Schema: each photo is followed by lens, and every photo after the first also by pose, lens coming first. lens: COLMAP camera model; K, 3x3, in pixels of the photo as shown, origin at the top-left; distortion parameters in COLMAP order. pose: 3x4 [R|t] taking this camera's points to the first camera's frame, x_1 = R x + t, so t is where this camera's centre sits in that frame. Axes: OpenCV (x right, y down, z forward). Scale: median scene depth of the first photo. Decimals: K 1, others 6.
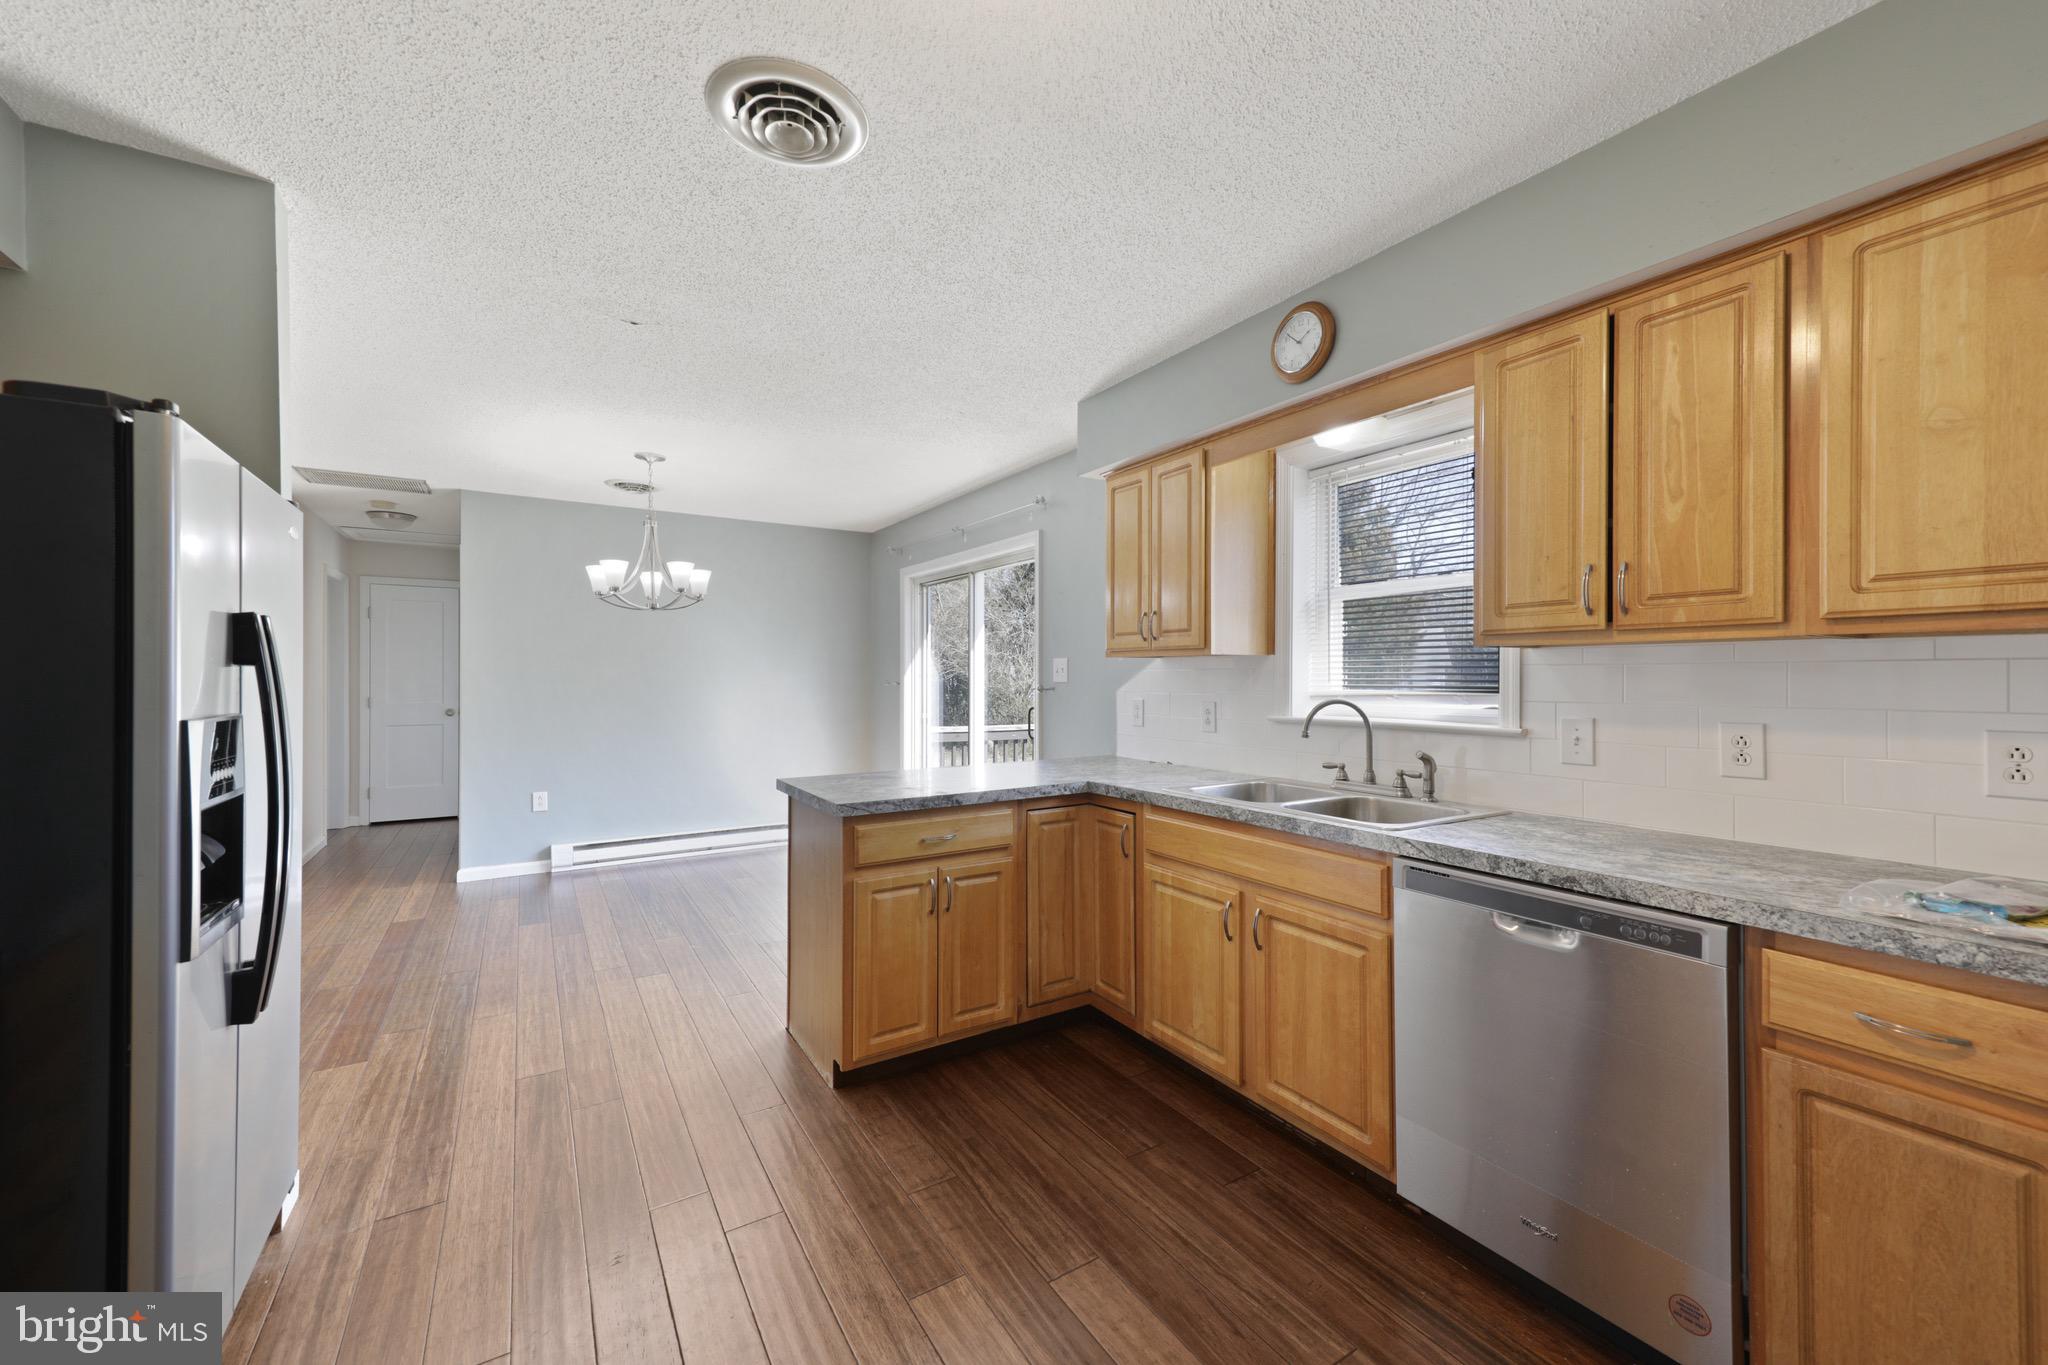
lens RADIAL K [[804.7, 0, 1024.0], [0, 804.7, 674.3], [0, 0, 1]] dist [0.013803, -0.000394]
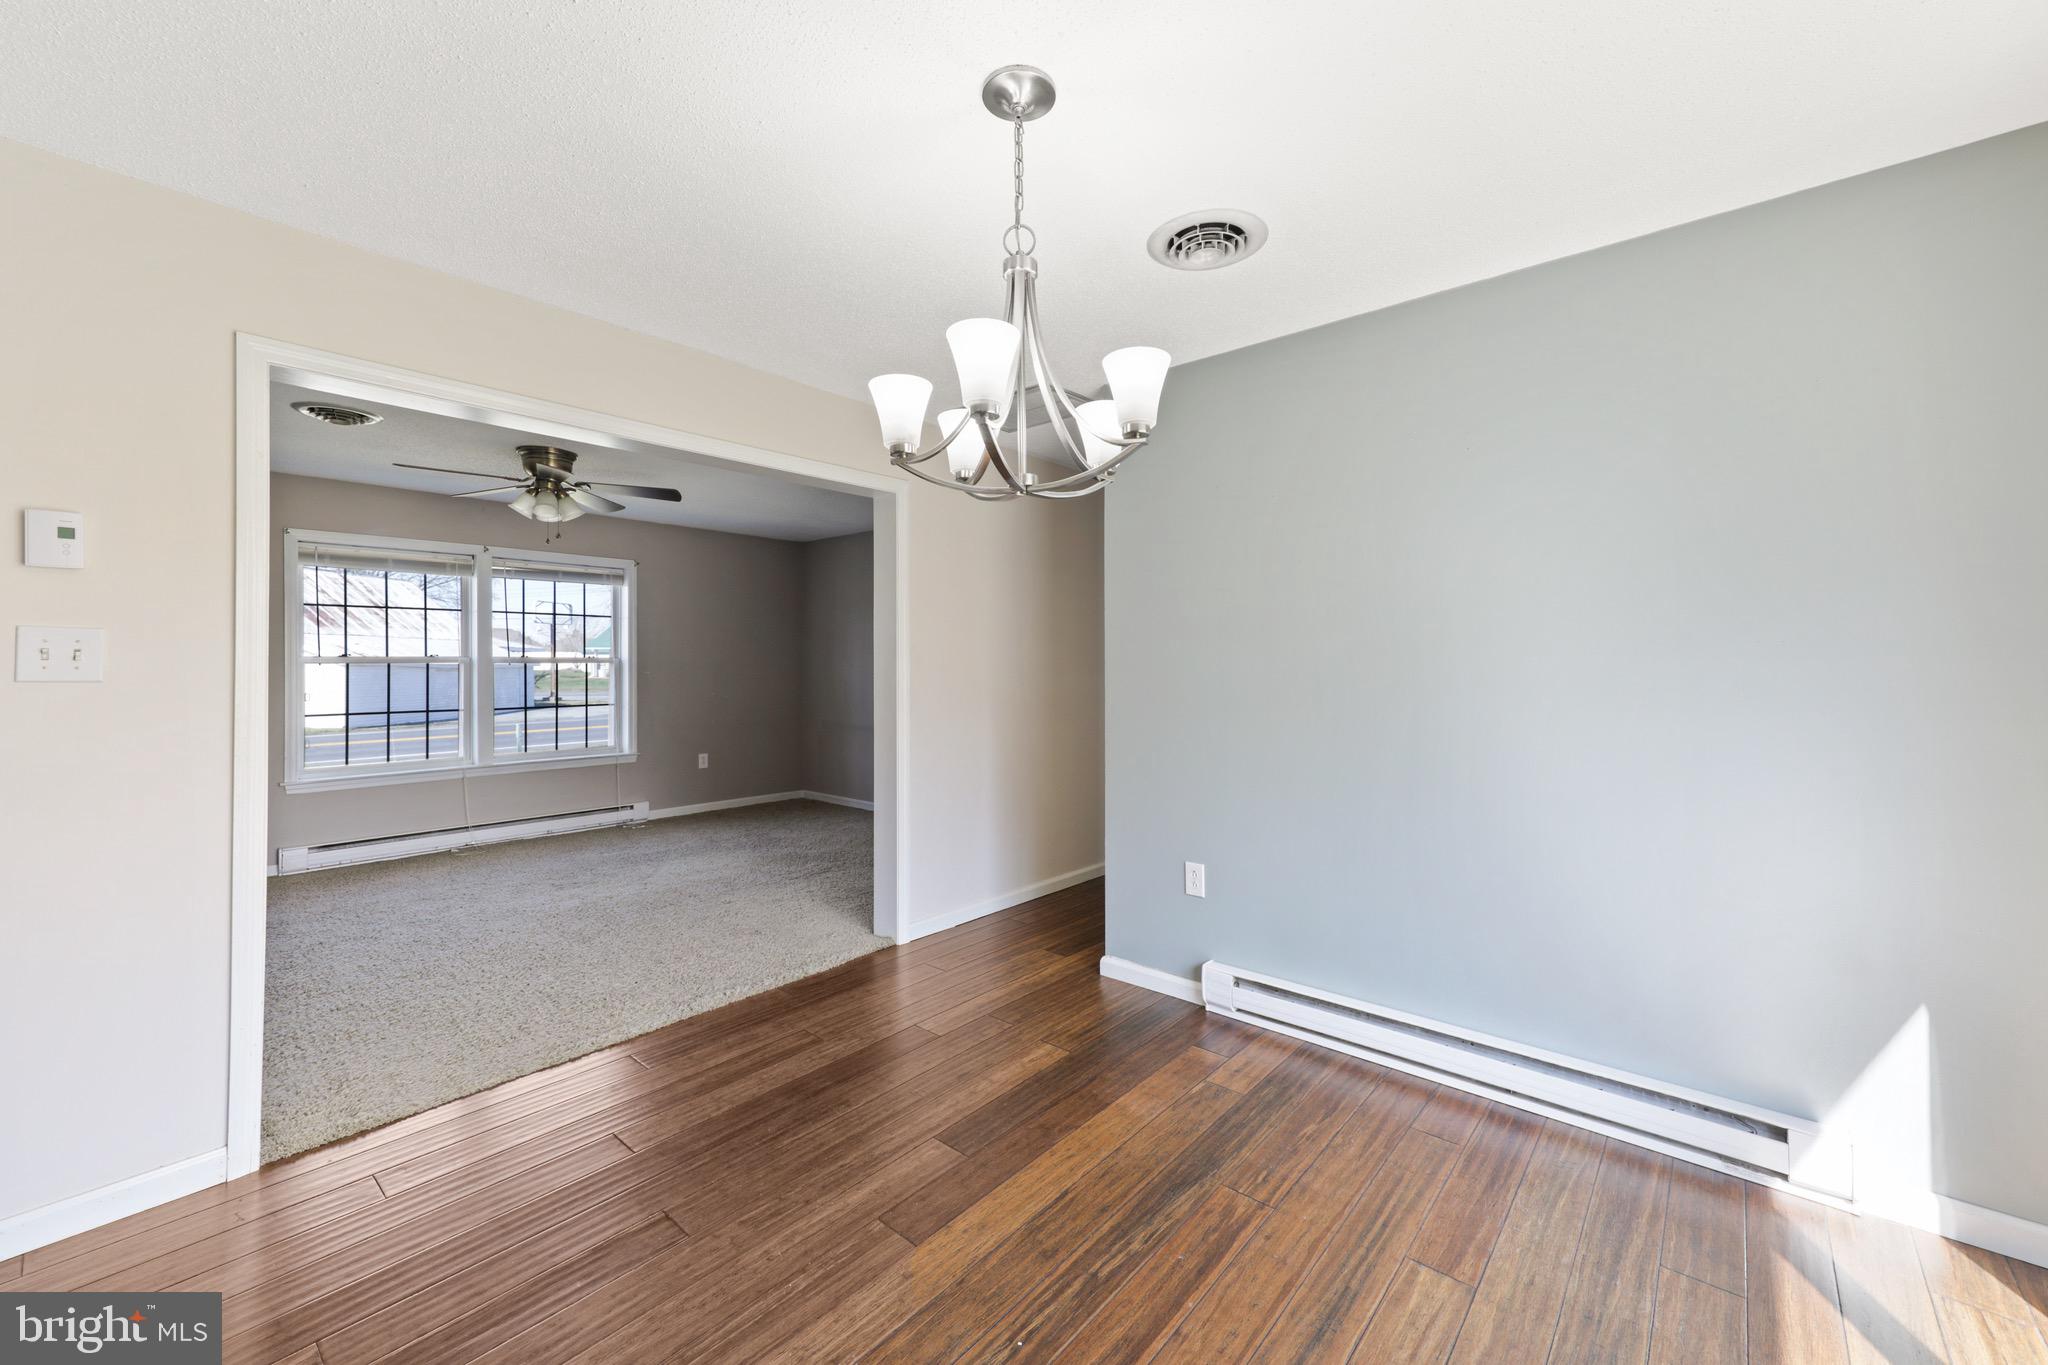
lens RADIAL K [[804.7, 0, 1036.5], [0, 804.7, 663.2], [0, 0, 1]] dist [0.013803, -0.000394]
pose [[0.304475, -0.004361, -0.952510, -0.085503], [0.000716, 0.999990, -0.004349, 0.006724], [0.952520, 0.000642, 0.304475, 0.726338]]
